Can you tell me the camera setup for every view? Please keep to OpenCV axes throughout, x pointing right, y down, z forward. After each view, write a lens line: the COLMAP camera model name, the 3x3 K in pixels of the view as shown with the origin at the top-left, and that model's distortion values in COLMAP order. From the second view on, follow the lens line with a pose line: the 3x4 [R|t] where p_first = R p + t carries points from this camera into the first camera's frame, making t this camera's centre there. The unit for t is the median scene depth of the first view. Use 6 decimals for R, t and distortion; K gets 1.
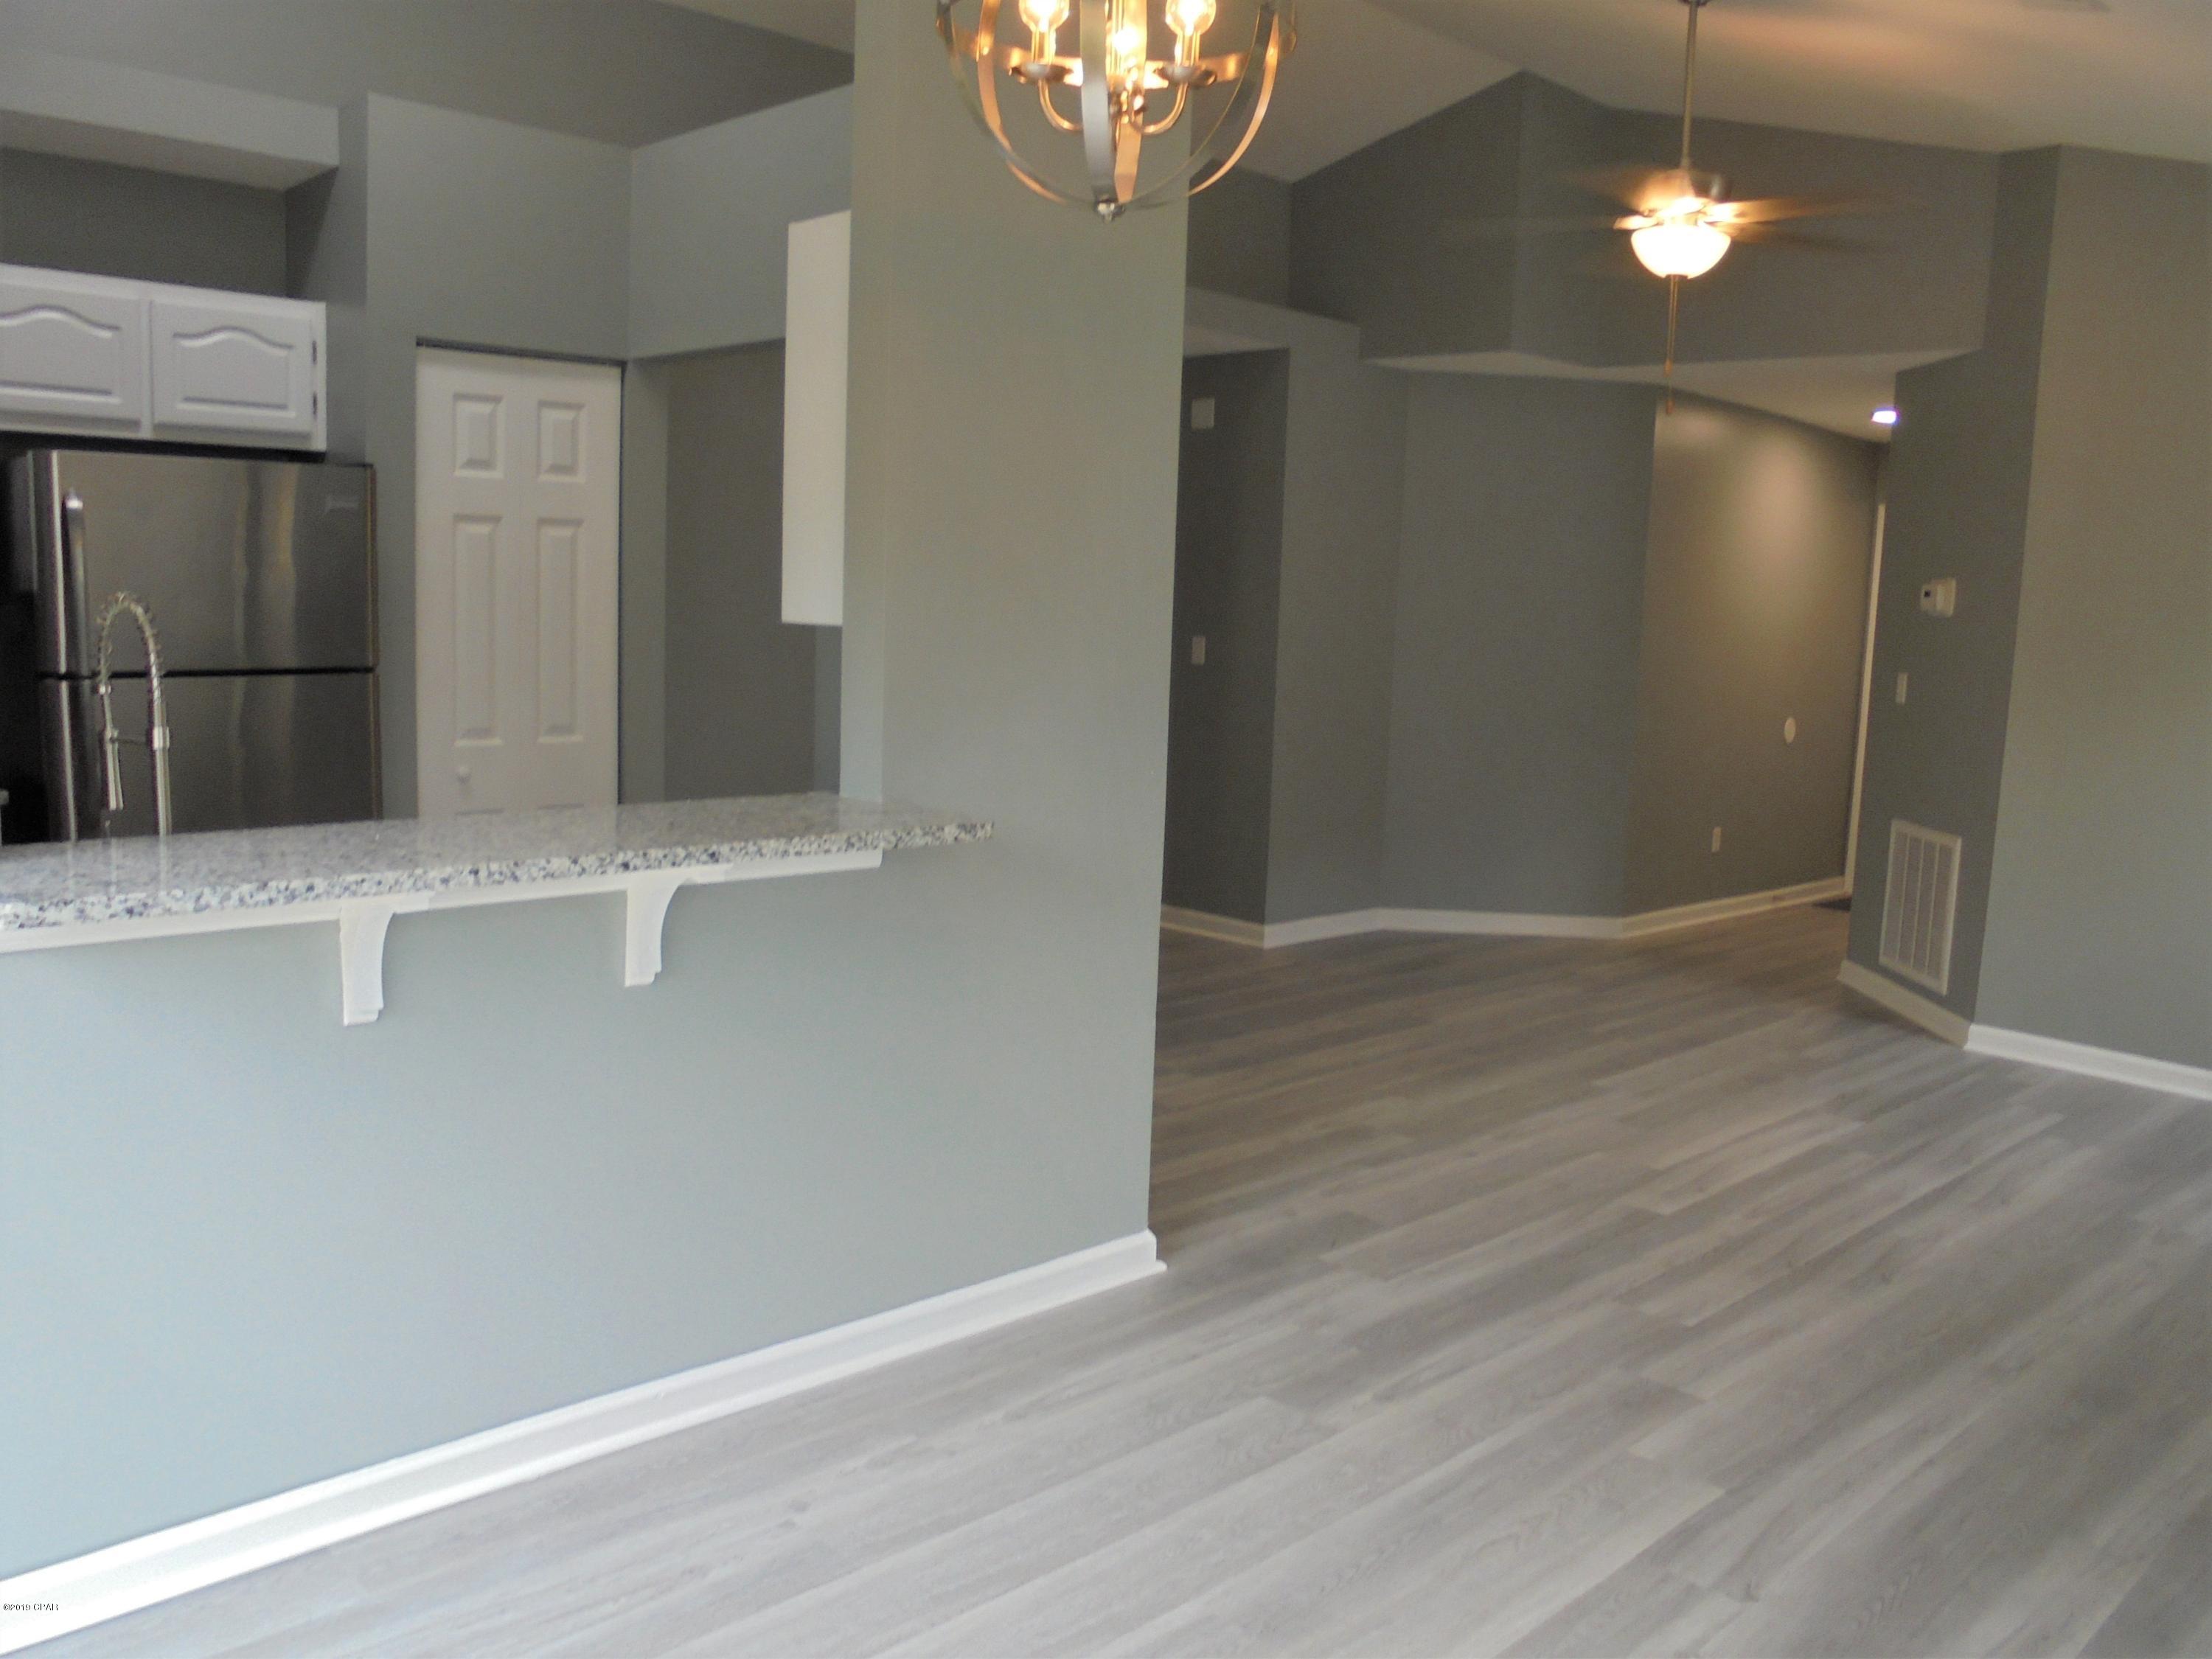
lens RADIAL K [[1835.2, 0, 1107.2], [0, 1835.2, 824.7], [0, 0, 1]] dist [-0.094306, -0.013208]
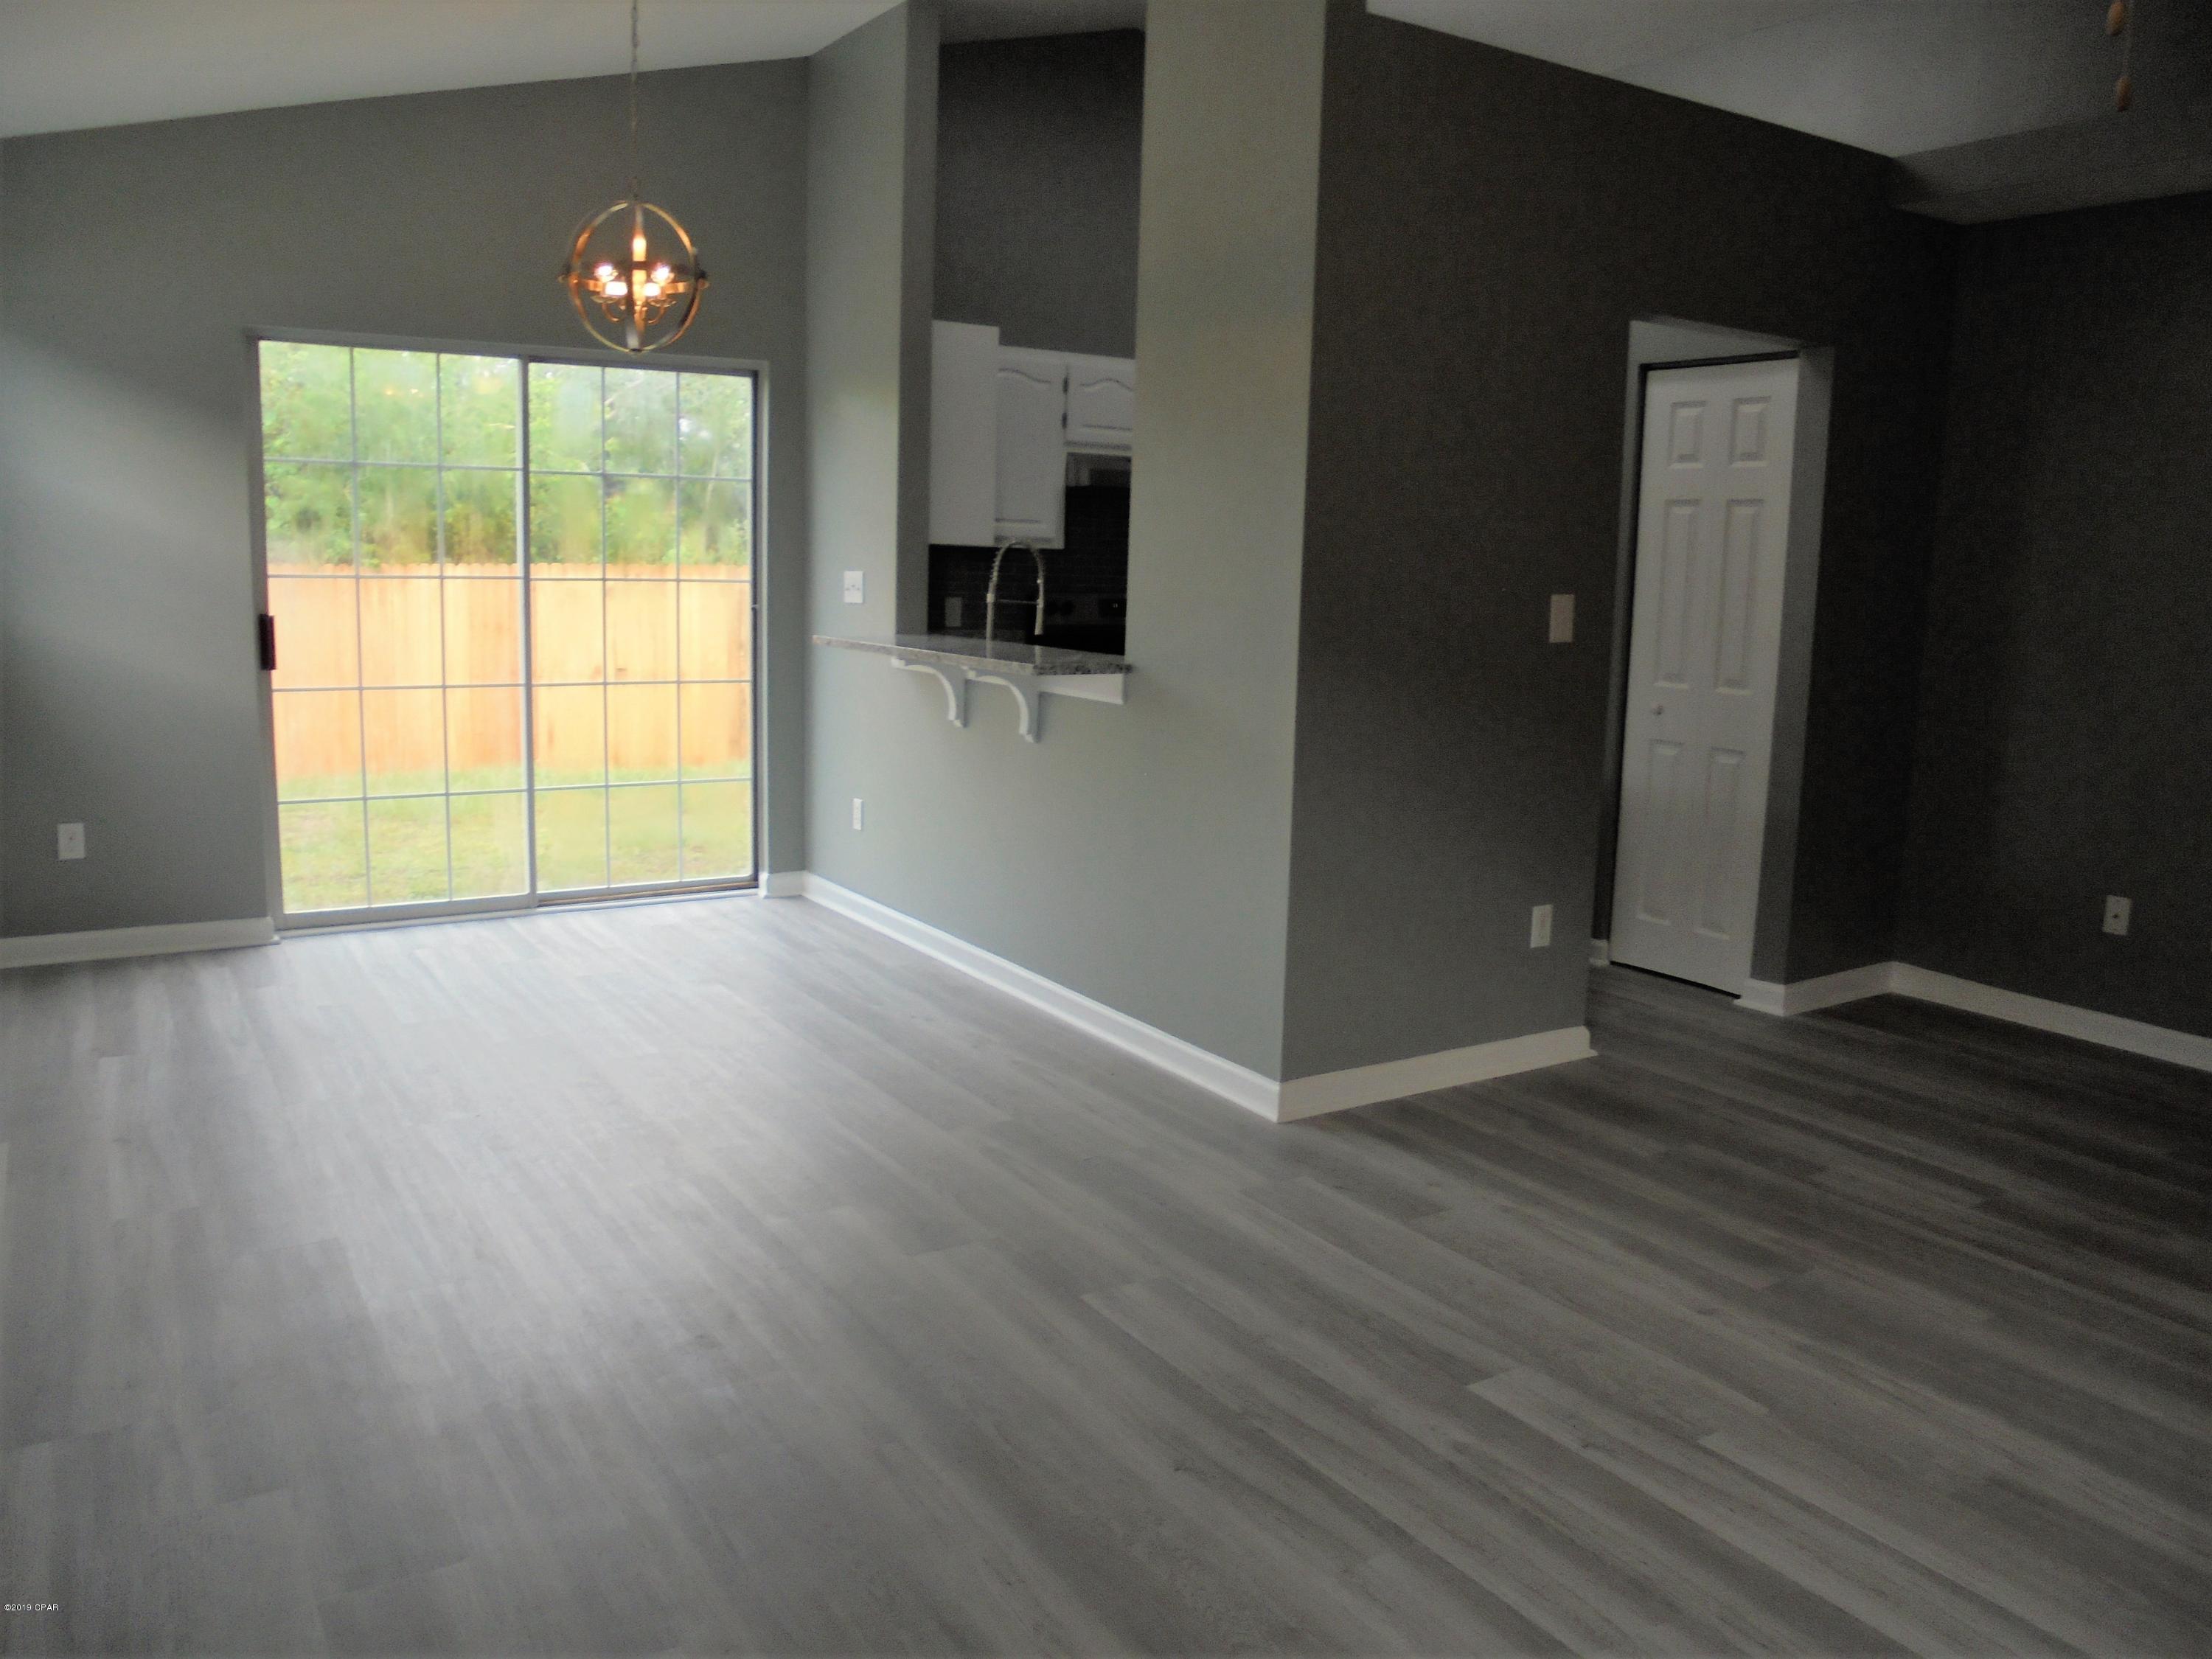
lens RADIAL K [[1712.1, 0, 1108.1], [0, 1712.1, 848.5], [0, 0, 1]] dist [-0.127644, 0.103249]
pose [[-0.222112, 0.123441, -0.967176, 0.910121], [-0.160912, 0.973711, 0.161229, -0.064094], [0.961652, 0.191441, -0.196409, 0.930307]]
